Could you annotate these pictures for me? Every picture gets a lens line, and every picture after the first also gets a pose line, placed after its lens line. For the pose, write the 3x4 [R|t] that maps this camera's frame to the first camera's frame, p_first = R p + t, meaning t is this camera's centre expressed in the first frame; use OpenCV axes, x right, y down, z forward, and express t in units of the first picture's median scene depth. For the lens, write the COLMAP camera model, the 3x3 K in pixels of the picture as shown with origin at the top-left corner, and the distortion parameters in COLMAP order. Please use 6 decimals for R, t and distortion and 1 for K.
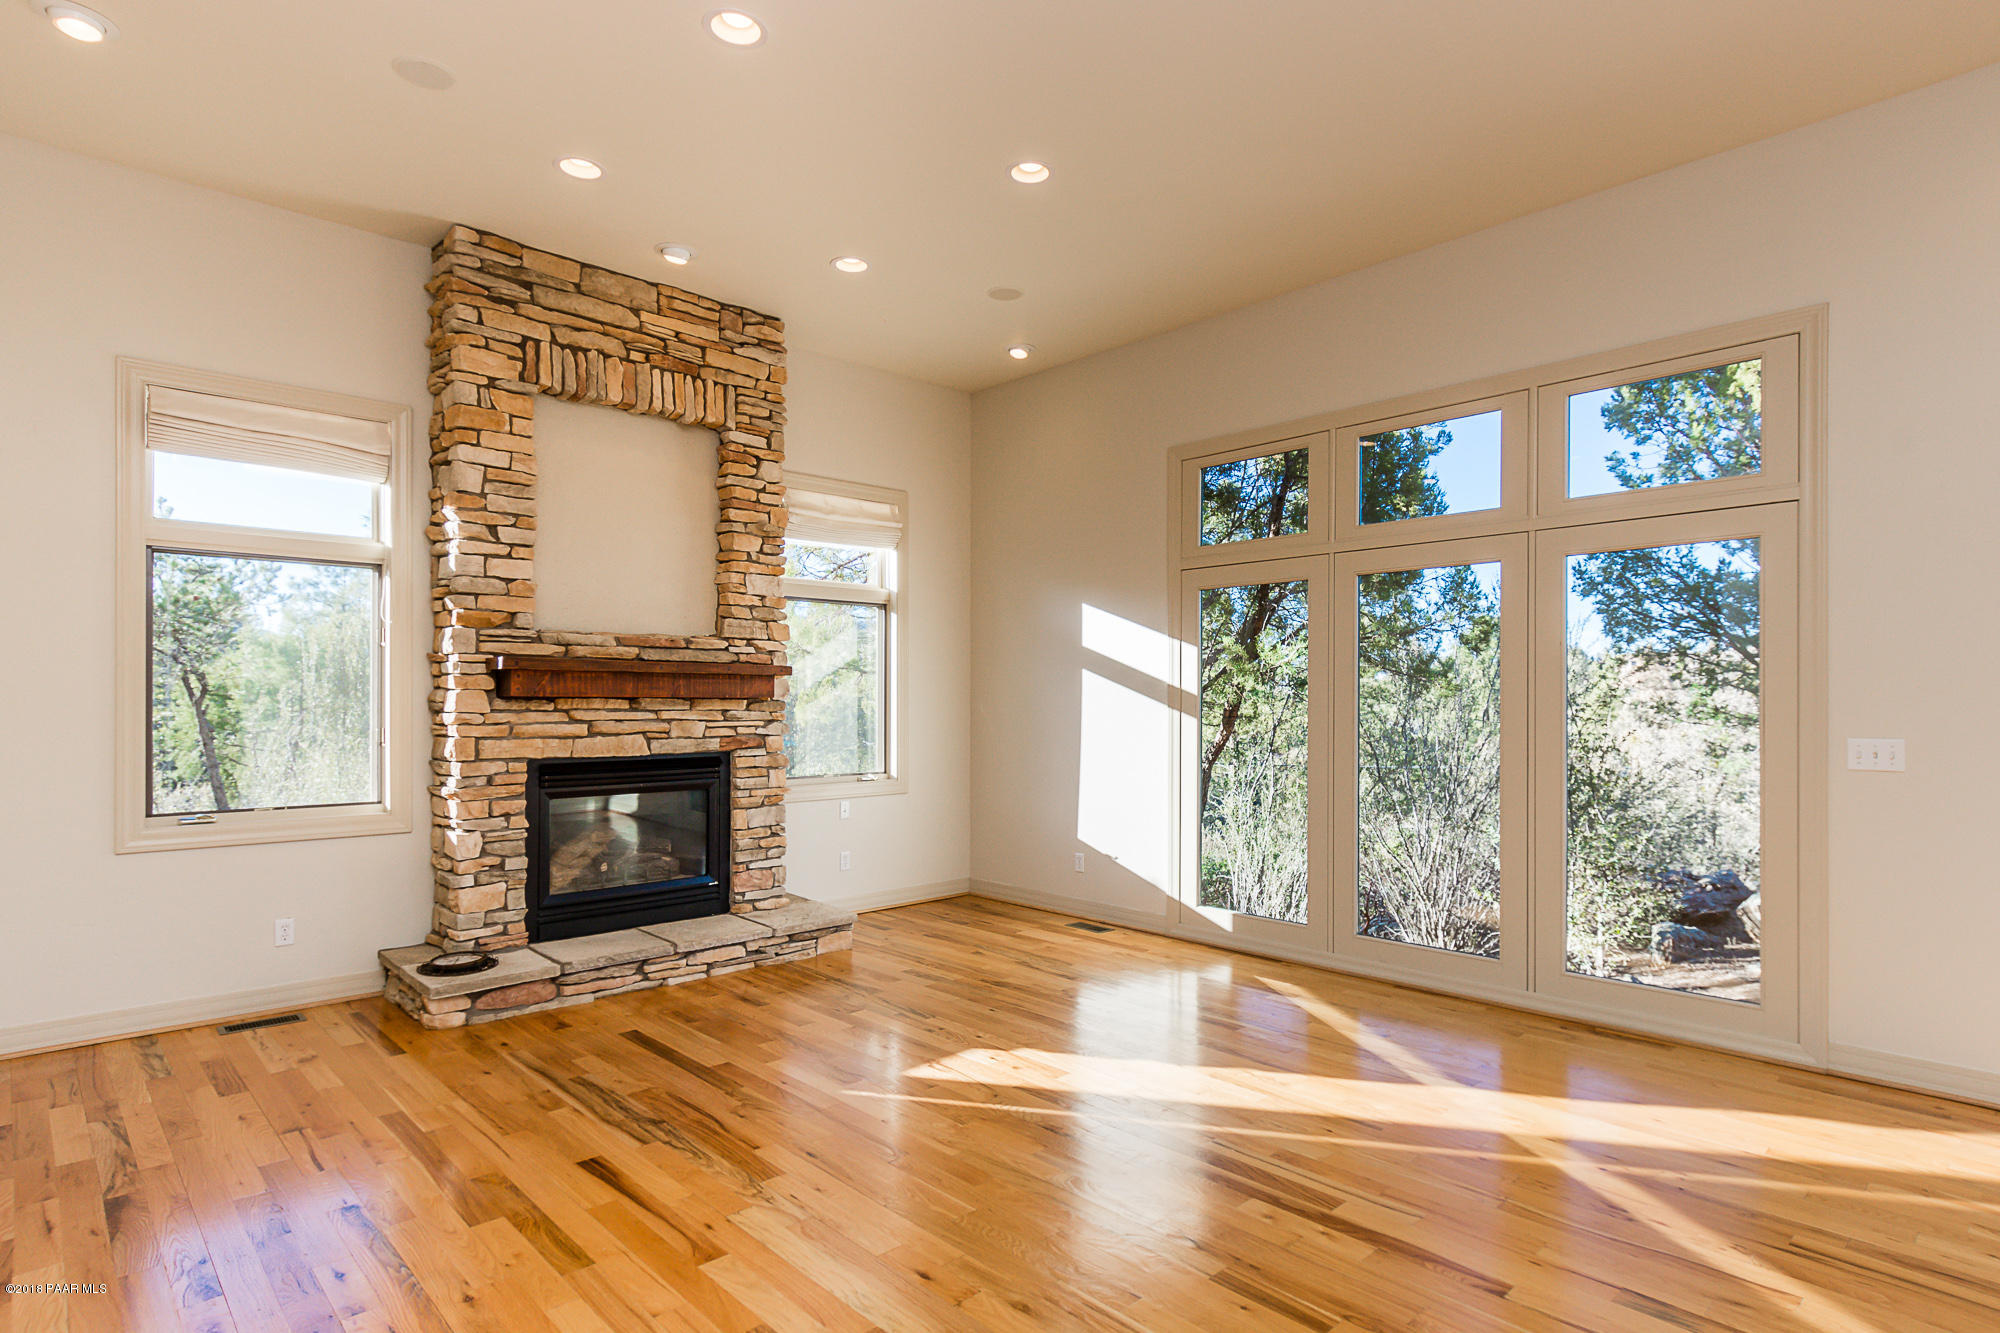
lens RADIAL K [[1057.3, 0, 1014.6], [0, 1057.3, 706.5], [0, 0, 1]] dist [0.000176, -0.000439]
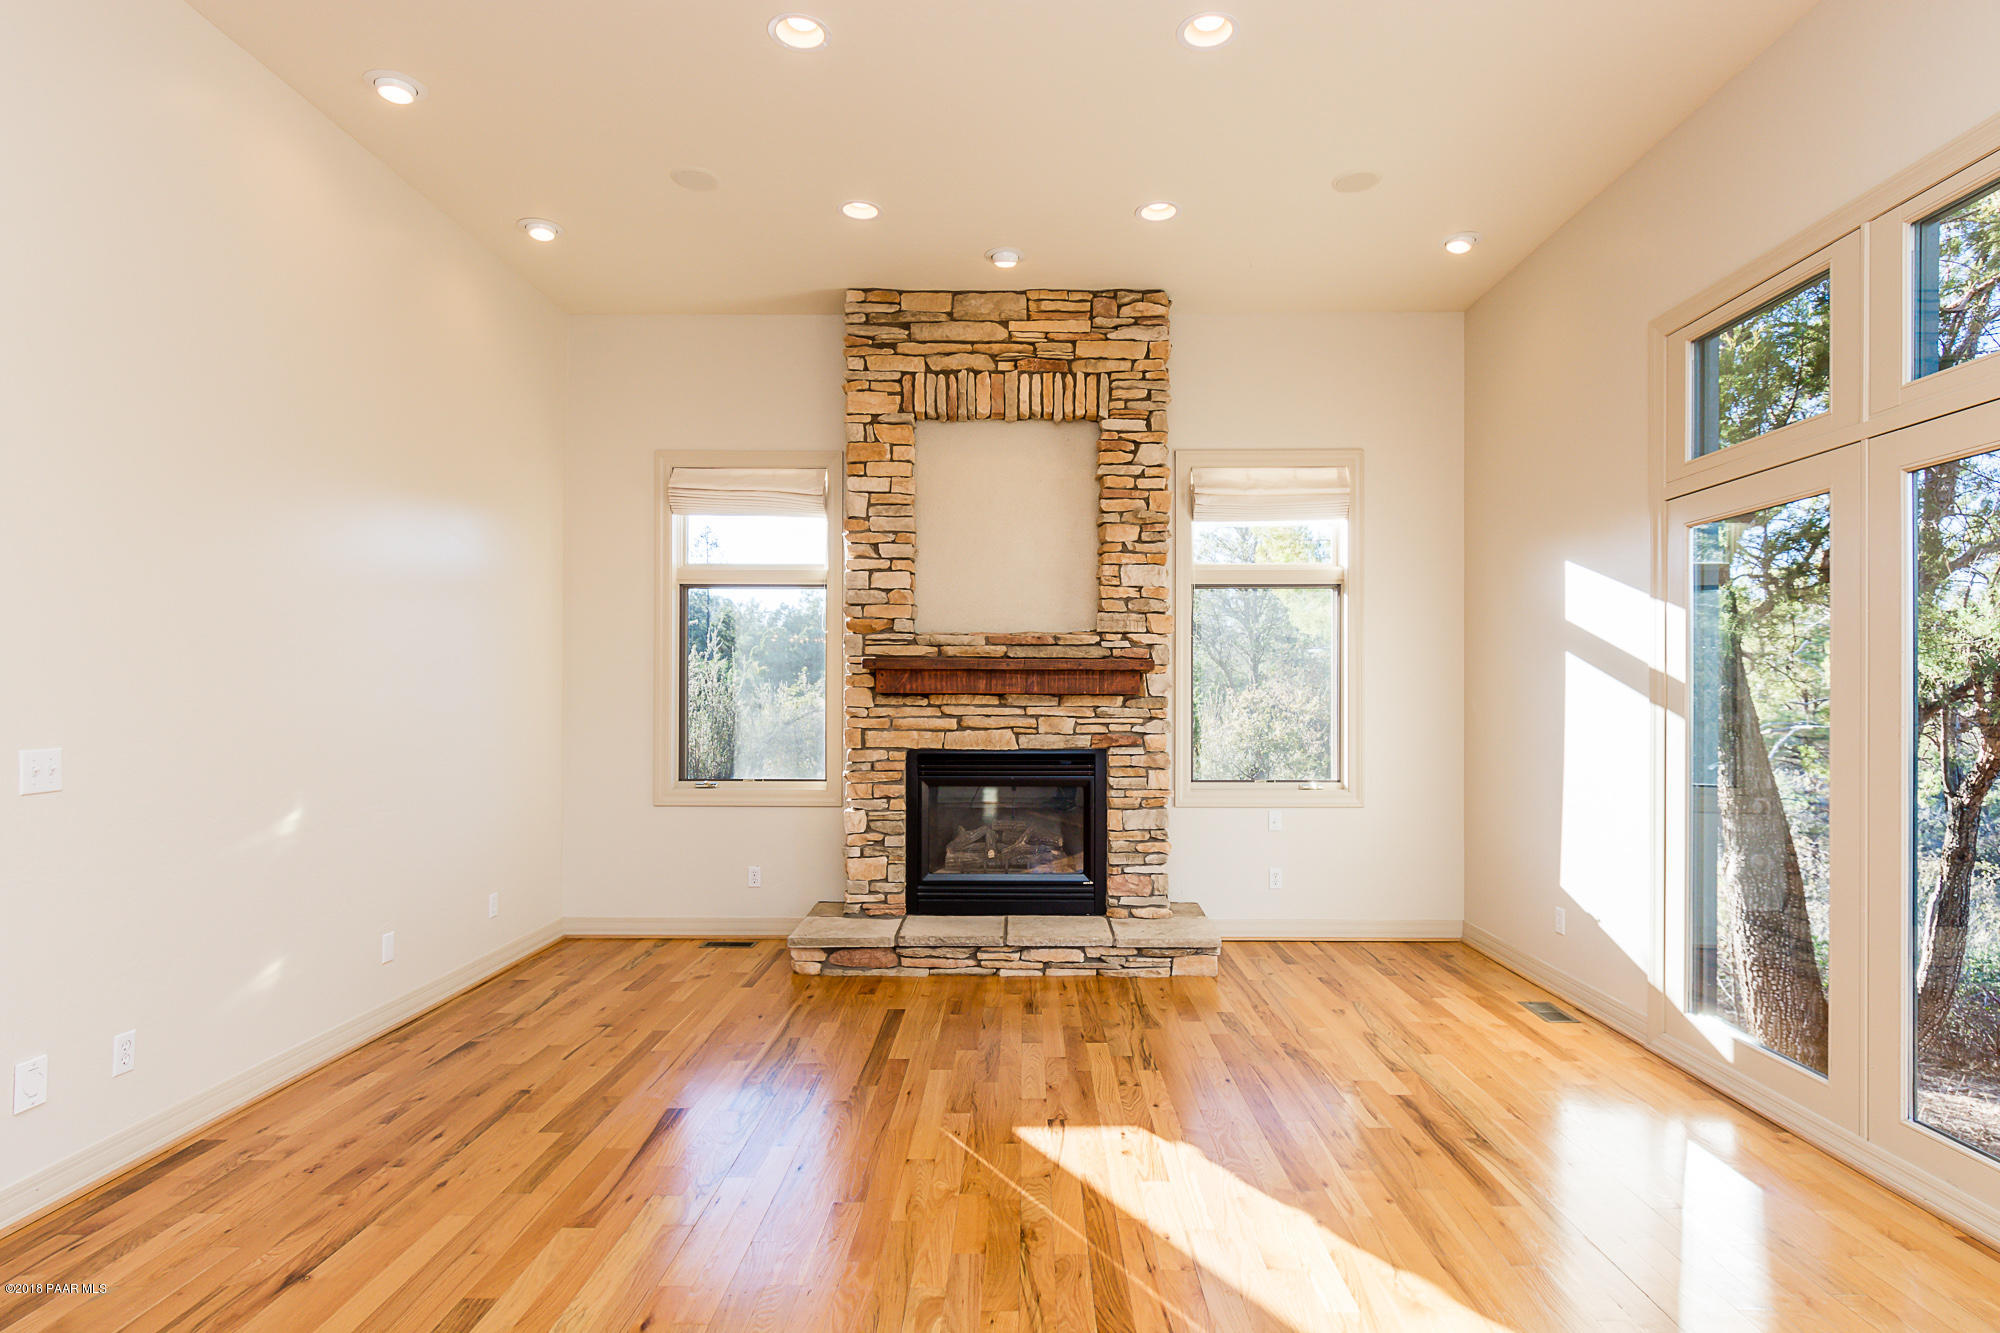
lens RADIAL K [[1015.7, 0, 1000.5], [0, 1015.7, 703.6], [0, 0, 1]] dist [0.011630, -0.000135]
pose [[0.708322, -0.001407, -0.705888, 0.345685], [-0.005419, 0.999958, -0.007431, 0.008650], [0.705869, 0.009089, 0.708285, 0.290204]]
